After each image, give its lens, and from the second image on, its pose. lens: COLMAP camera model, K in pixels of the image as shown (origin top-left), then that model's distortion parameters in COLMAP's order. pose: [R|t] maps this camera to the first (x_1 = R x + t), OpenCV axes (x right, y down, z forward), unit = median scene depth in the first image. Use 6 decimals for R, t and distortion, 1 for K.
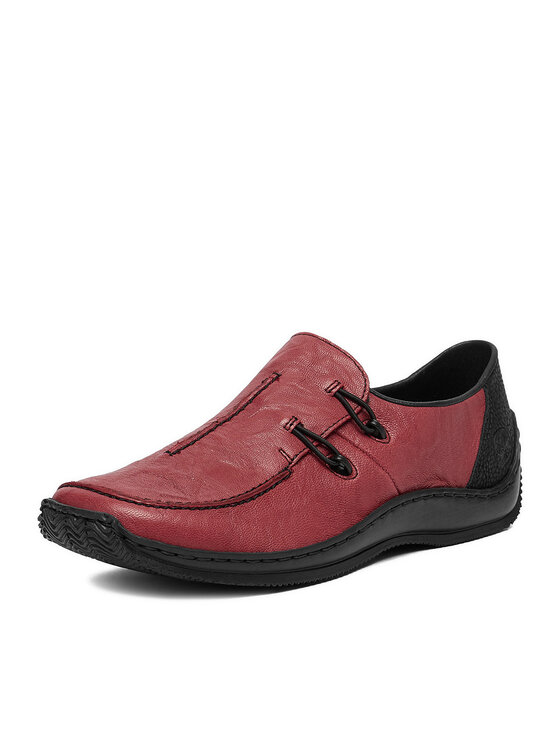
lens RADIAL K [[1545.4, 0, 280.0], [0, 1545.4, 373.0], [0, 0, 1]] dist [-0.016760, -0.038917]
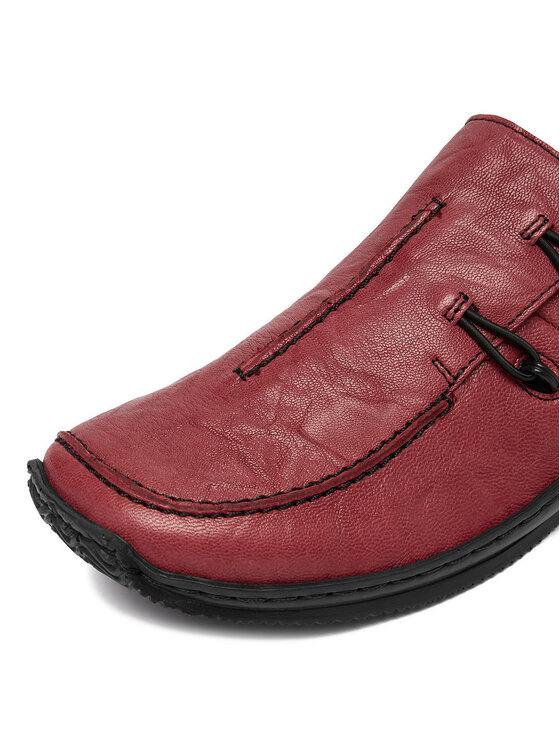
lens RADIAL K [[882.2, 0, 280.0], [0, 882.2, 373.0], [0, 0, 1]] dist [-0.008297, 0.003925]
pose [[0.980106, 0.052347, -0.191447, 0.006741], [0.031426, 0.911493, 0.410112, -0.082733], [0.195971, -0.407970, 0.891715, 0.683485]]
